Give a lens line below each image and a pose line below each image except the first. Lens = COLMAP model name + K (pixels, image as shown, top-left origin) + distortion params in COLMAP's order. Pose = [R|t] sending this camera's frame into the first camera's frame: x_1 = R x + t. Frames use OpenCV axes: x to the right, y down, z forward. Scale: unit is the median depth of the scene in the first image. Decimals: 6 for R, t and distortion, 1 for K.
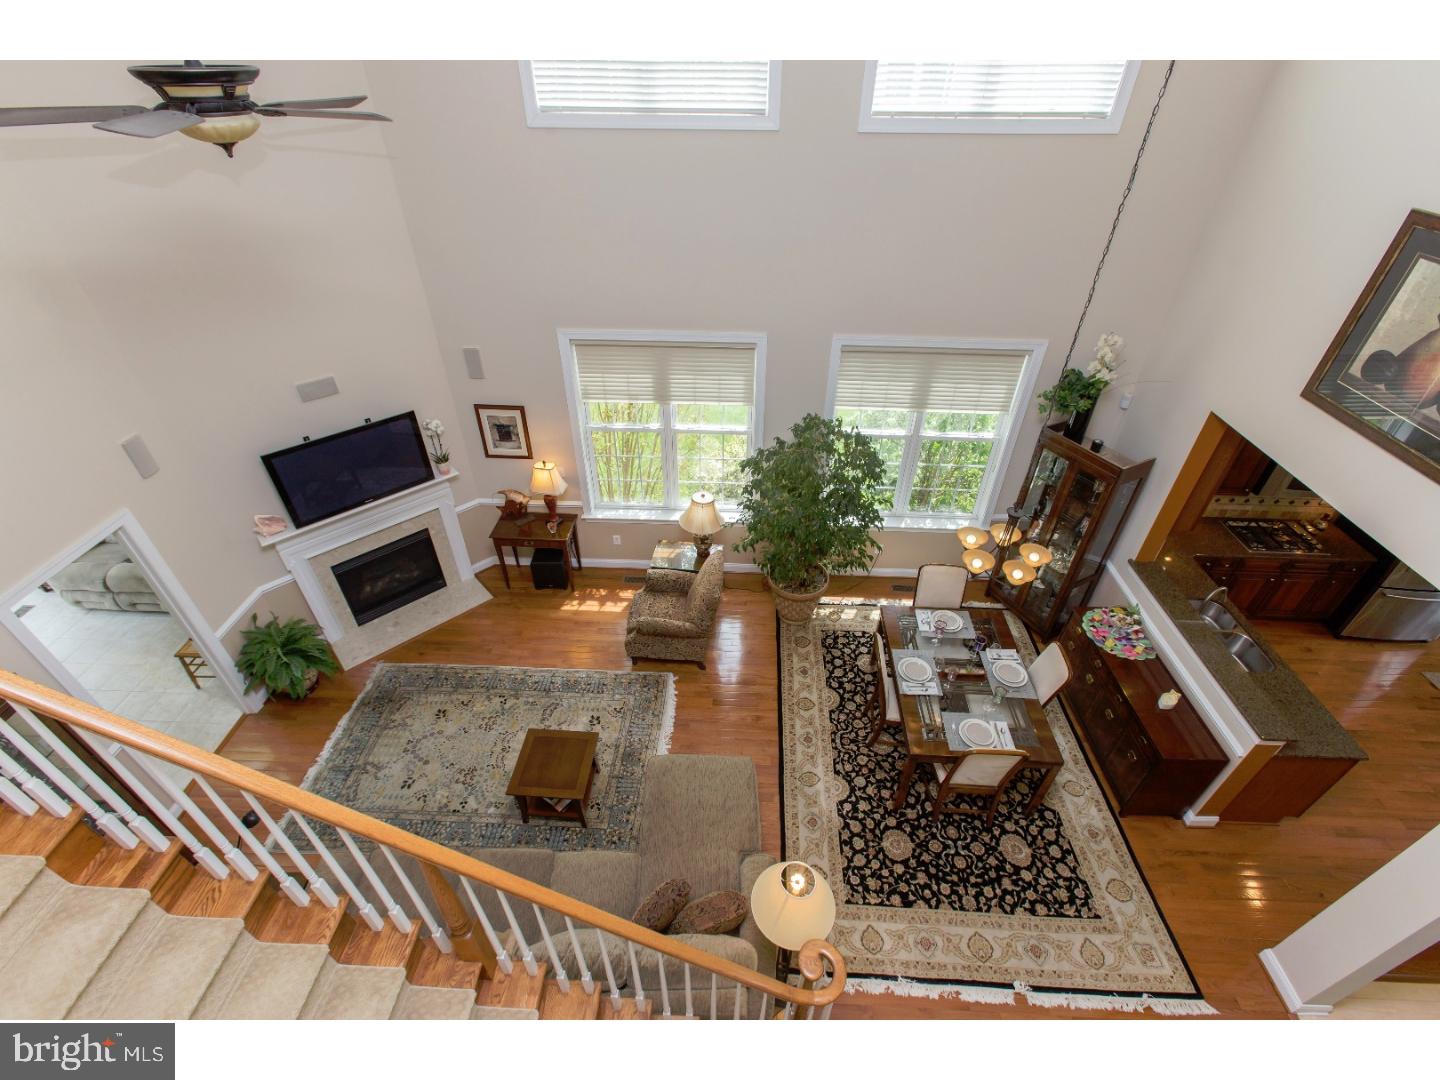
lens RADIAL K [[645.8, 0, 715.6], [0, 645.8, 543.5], [0, 0, 1]] dist [-0.010774, 0.007484]
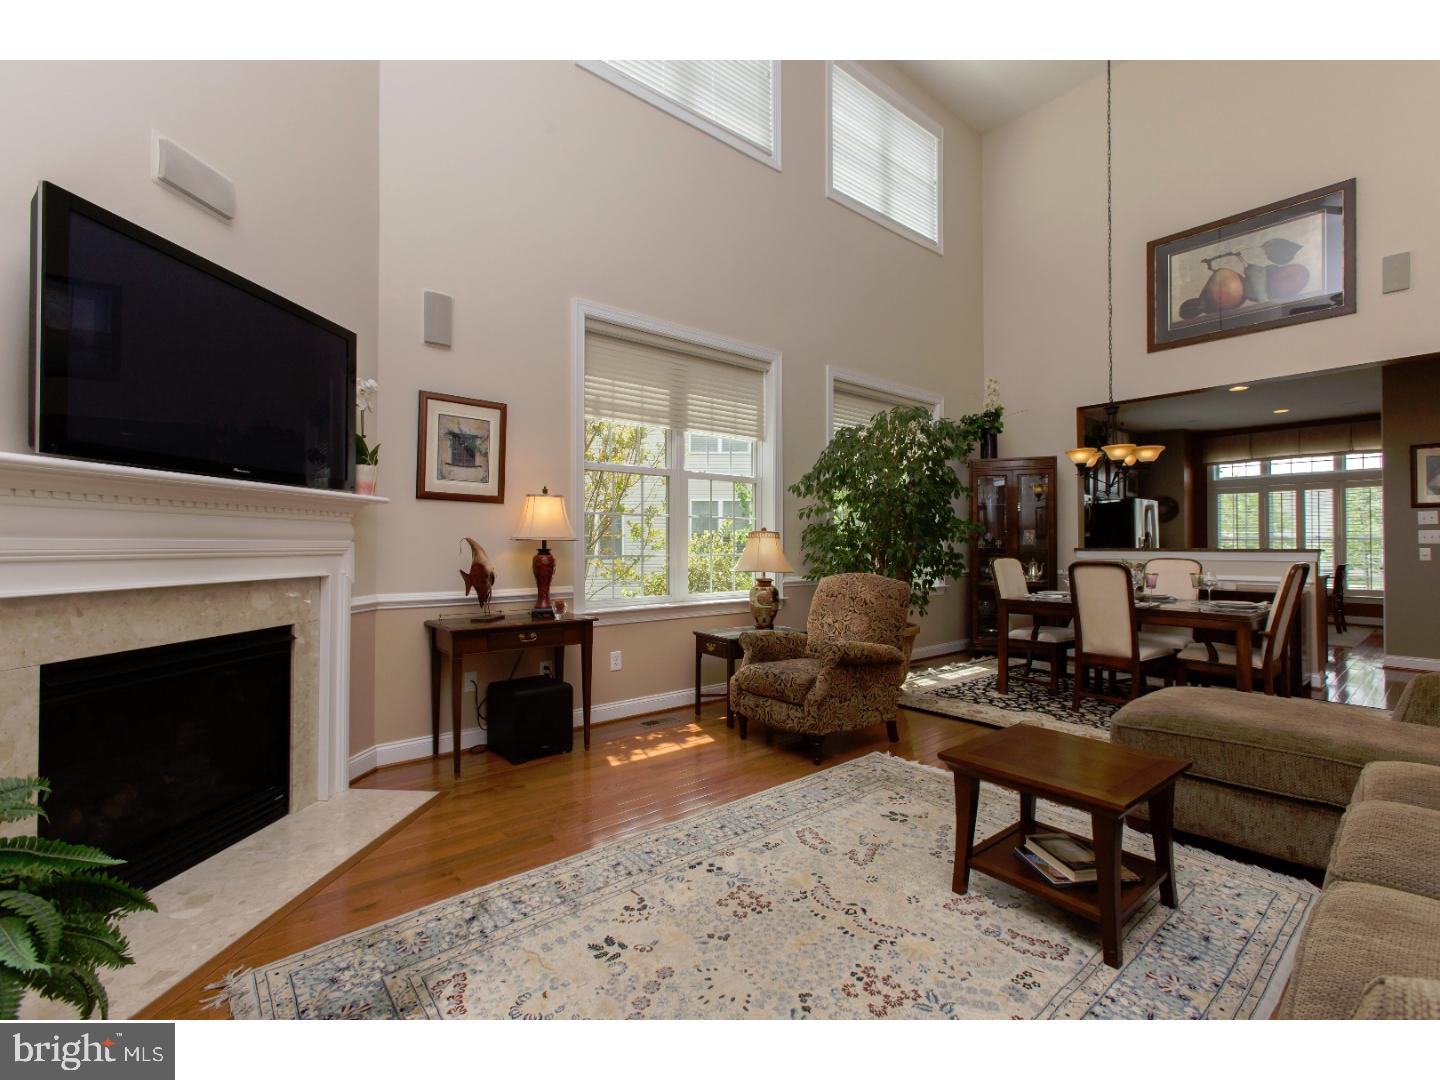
lens RADIAL K [[645.8, 0, 715.4], [0, 645.8, 536.5], [0, 0, 1]] dist [-0.010774, 0.007484]
pose [[0.739877, 0.008820, 0.672684, -0.682442], [0.413726, 0.782505, -0.465313, 0.311137], [-0.530483, 0.622582, 0.575309, 0.744745]]
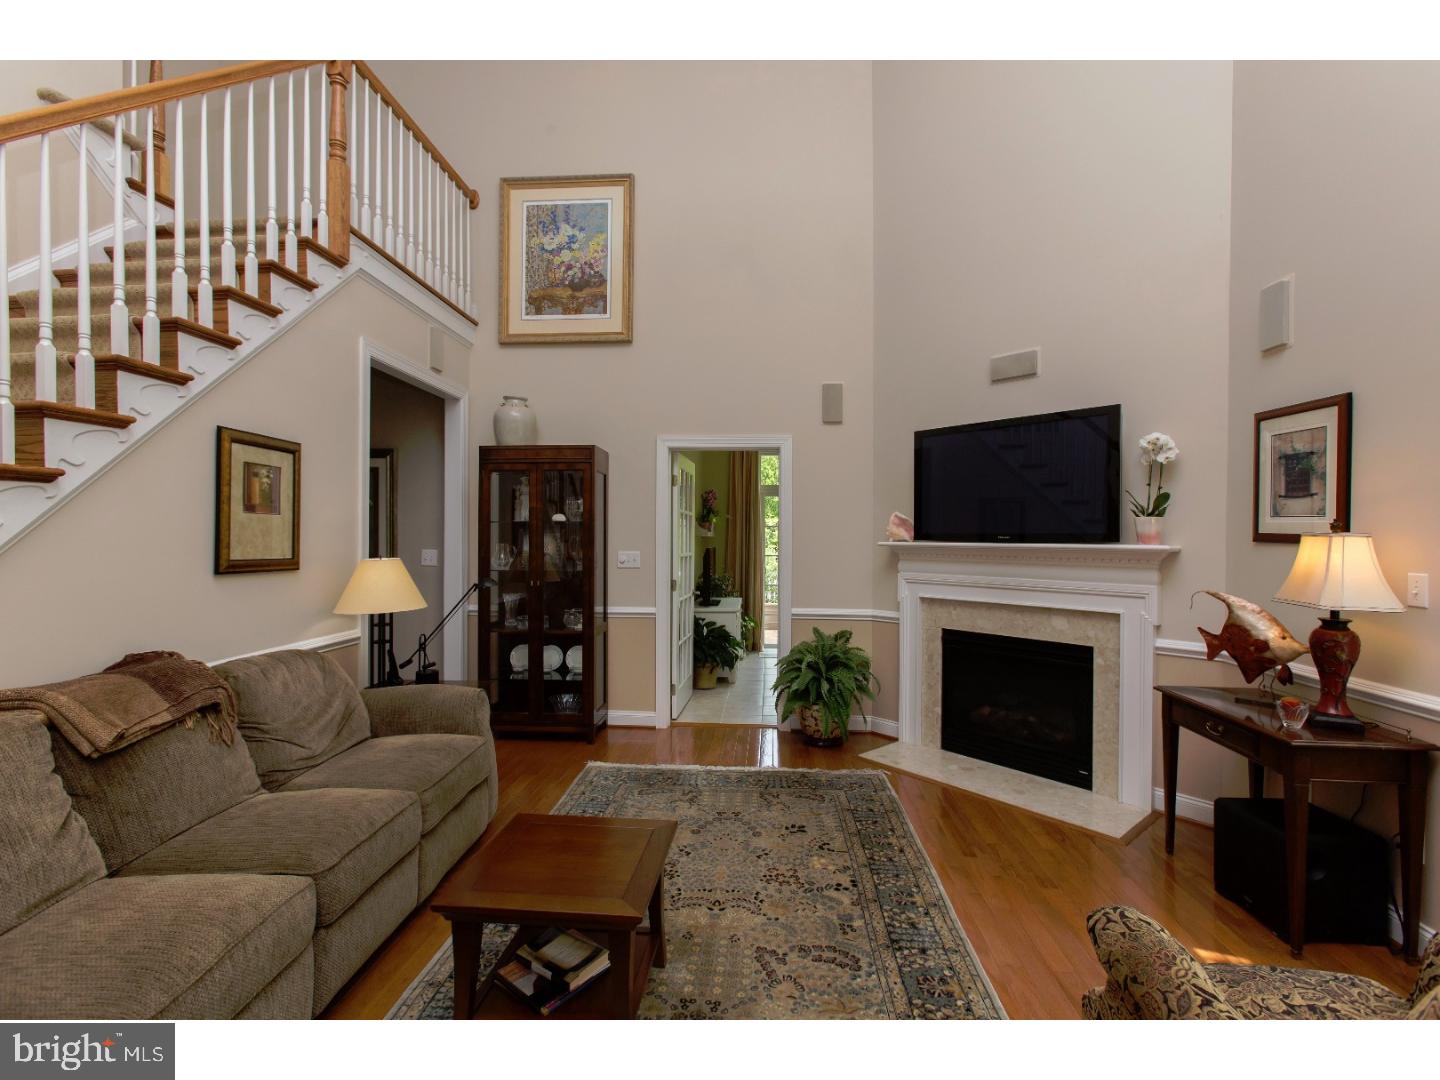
lens RADIAL K [[645.8, 0, 723.5], [0, 645.8, 536.4], [0, 0, 1]] dist [-0.010774, 0.007484]
pose [[-0.021618, 0.002240, -0.999764, 0.135563], [-0.619926, 0.784513, 0.015163, 0.113597], [0.784362, 0.620108, -0.015571, 0.912007]]
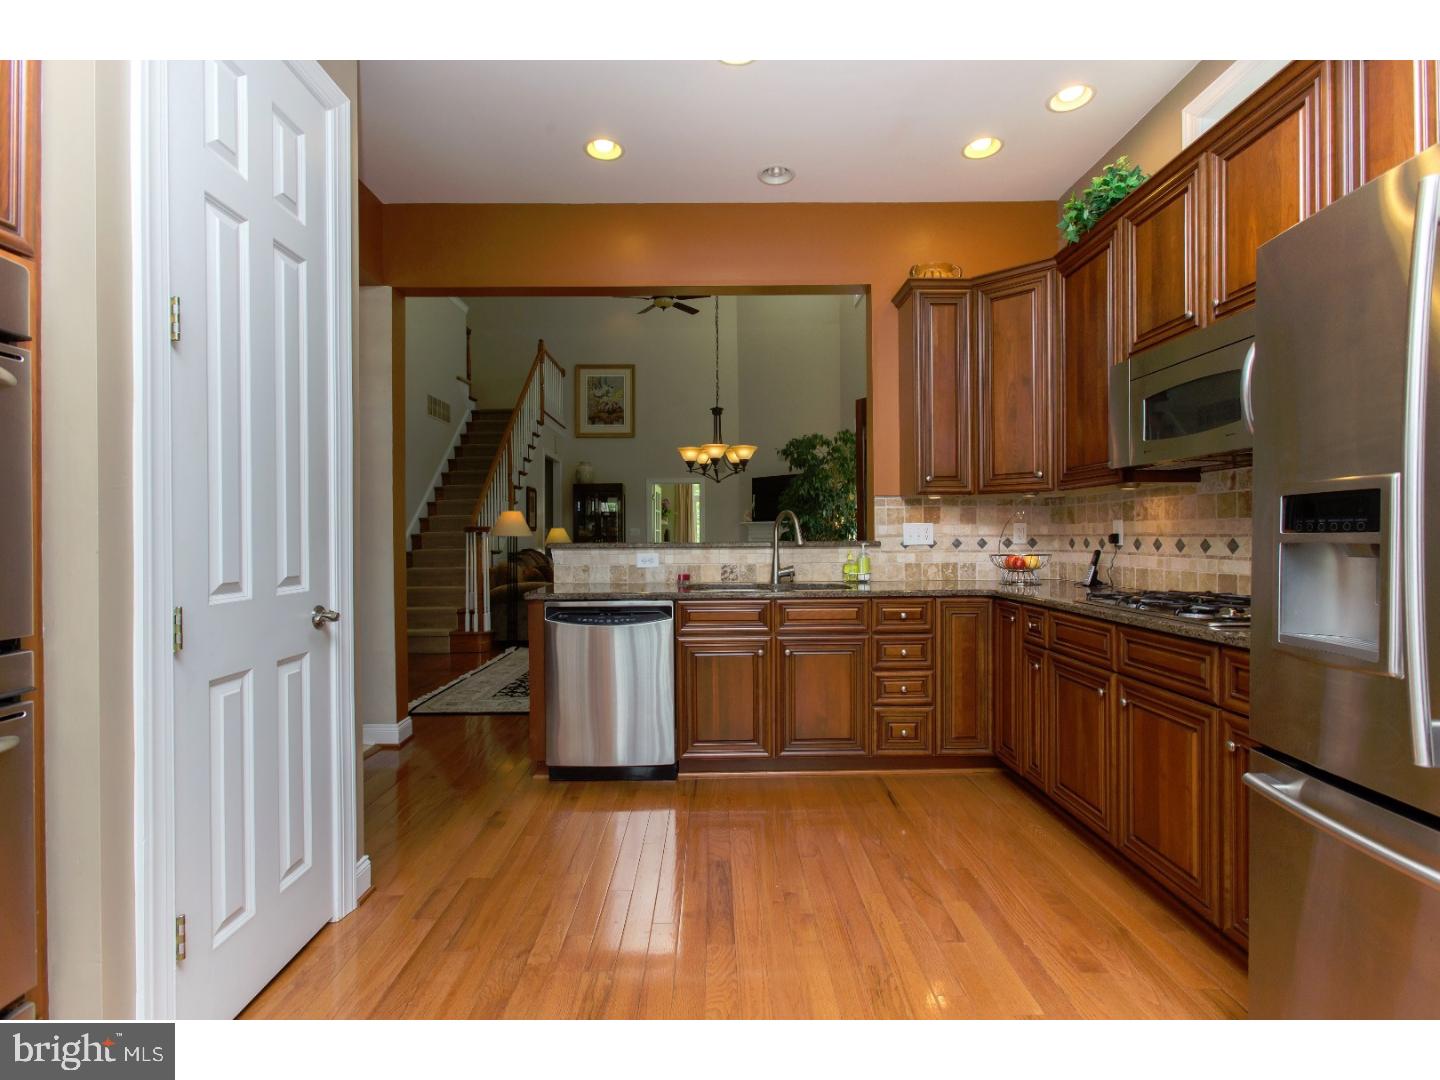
lens RADIAL K [[690.9, 0, 716.8], [0, 690.9, 536.1], [0, 0, 1]] dist [-0.004572, -0.000181]
pose [[0.052009, -0.000350, -0.998647, 1.558191], [-0.609802, 0.791906, -0.032036, 0.159285], [0.790846, 0.610642, 0.040973, 0.942441]]
